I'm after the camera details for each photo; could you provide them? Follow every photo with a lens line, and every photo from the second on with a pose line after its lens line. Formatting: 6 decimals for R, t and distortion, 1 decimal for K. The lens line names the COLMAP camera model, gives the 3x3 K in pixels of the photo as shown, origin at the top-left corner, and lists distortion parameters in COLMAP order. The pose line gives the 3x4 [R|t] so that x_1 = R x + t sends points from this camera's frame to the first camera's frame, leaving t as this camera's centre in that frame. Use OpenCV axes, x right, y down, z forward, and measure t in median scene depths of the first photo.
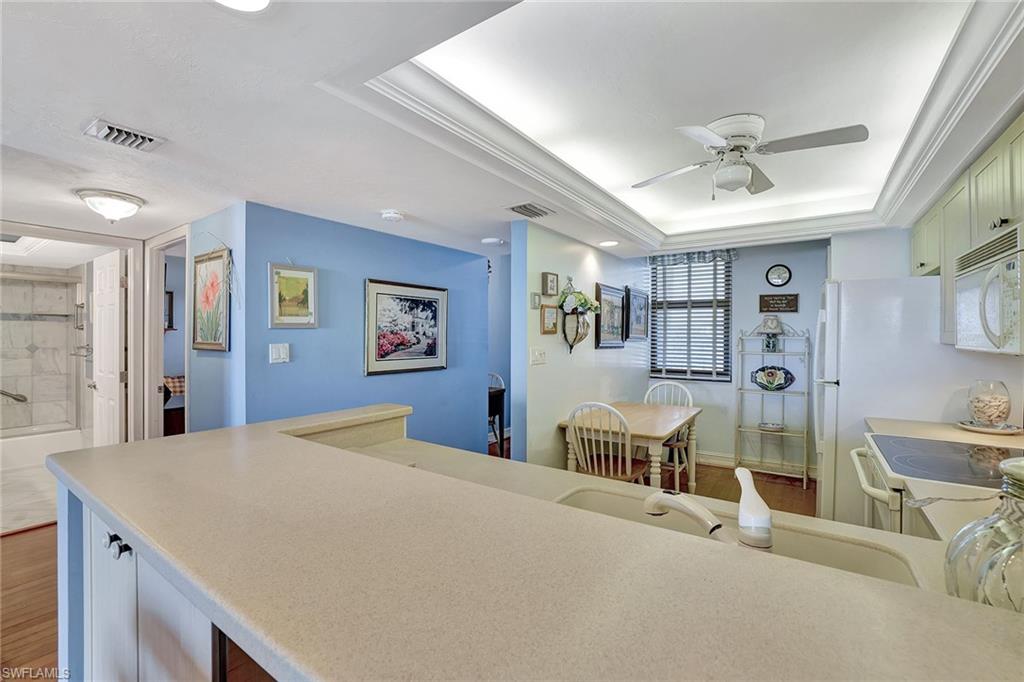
lens RADIAL K [[462.3, 0, 509.0], [0, 462.3, 334.6], [0, 0, 1]] dist [-0.046273, 0.021620]
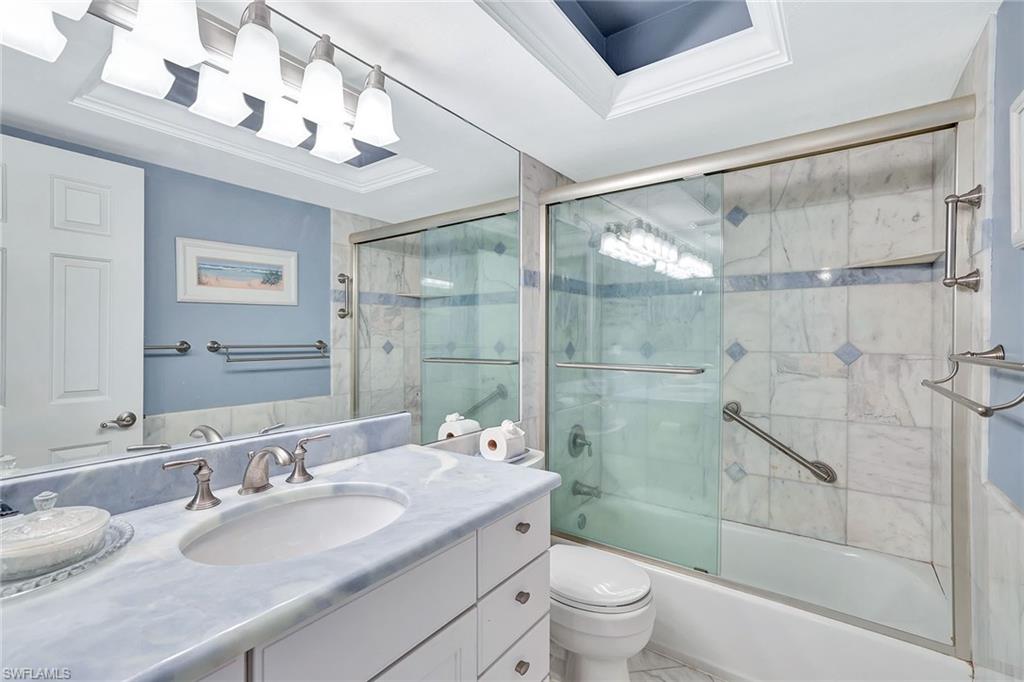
lens RADIAL K [[445.6, 0, 512.0], [0, 445.6, 341.0], [0, 0, 1]] dist [-0.039503, 0.018477]
pose [[-0.014469, -0.000727, -0.999895, -0.659469], [-0.002848, 0.999996, -0.000686, 0.020163], [0.999891, 0.002837, -0.014471, 0.702696]]
